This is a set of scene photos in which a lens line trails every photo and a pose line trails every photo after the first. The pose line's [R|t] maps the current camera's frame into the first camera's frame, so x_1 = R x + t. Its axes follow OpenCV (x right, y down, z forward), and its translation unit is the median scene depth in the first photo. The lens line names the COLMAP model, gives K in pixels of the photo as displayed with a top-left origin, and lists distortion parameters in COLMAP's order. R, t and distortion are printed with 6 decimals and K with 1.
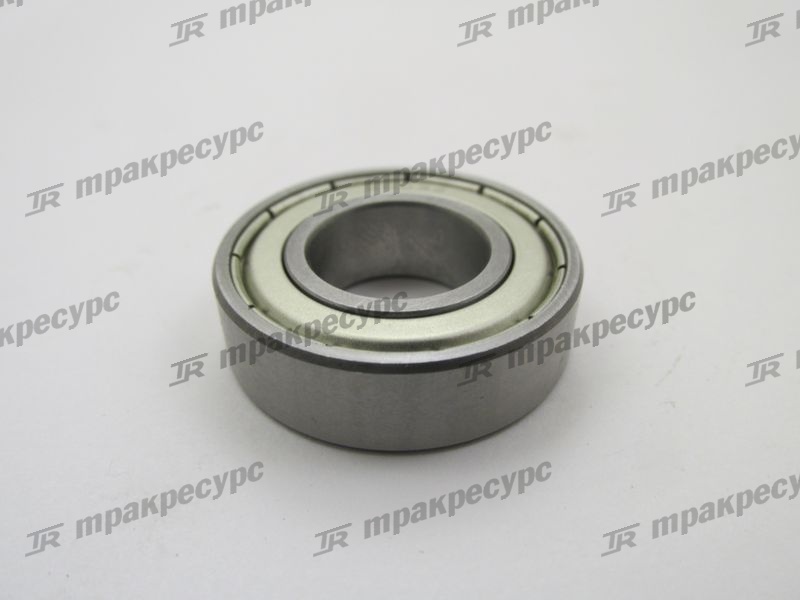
lens RADIAL K [[657.1, 0, 400.0], [0, 657.1, 300.0], [0, 0, 1]] dist [-0.002340, 0.003557]
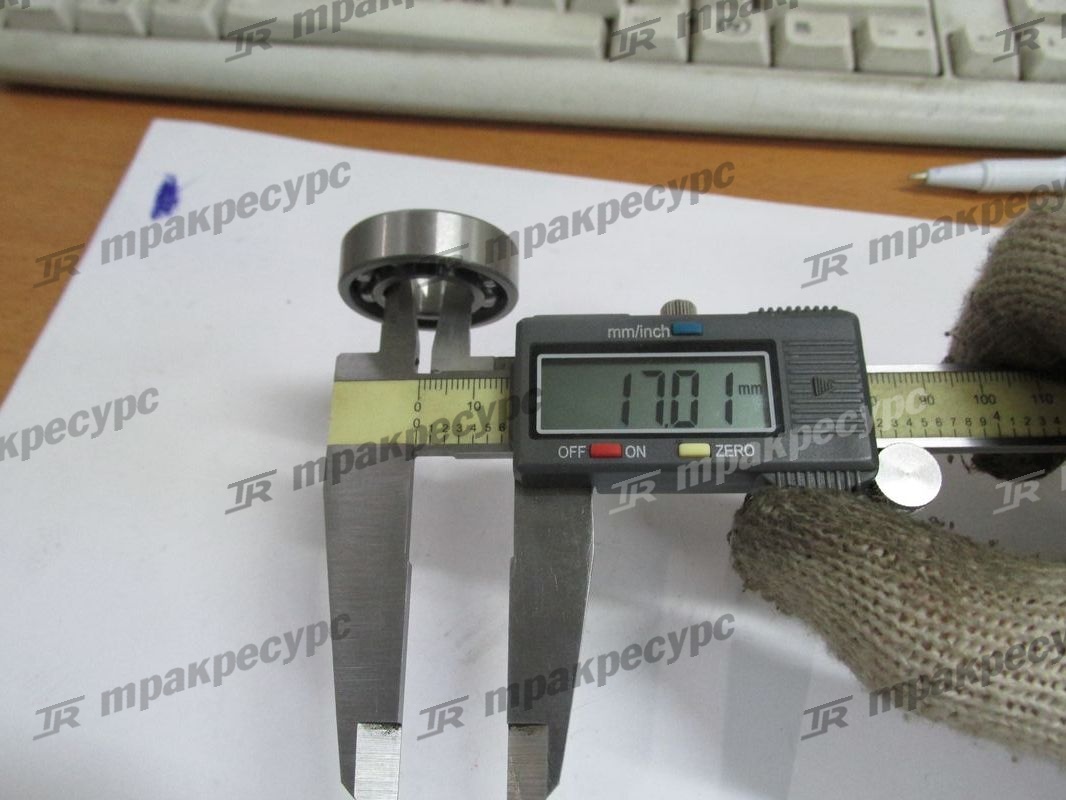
lens RADIAL K [[875.6, 0, 533.0], [0, 875.6, 400.0], [0, 0, 1]] dist [-0.002340, 0.003557]
pose [[0.999992, -0.000106, -0.003876, 0.692023], [0.000111, 0.999999, 0.001288, -0.000756], [0.003875, -0.001288, 0.999992, -0.003114]]
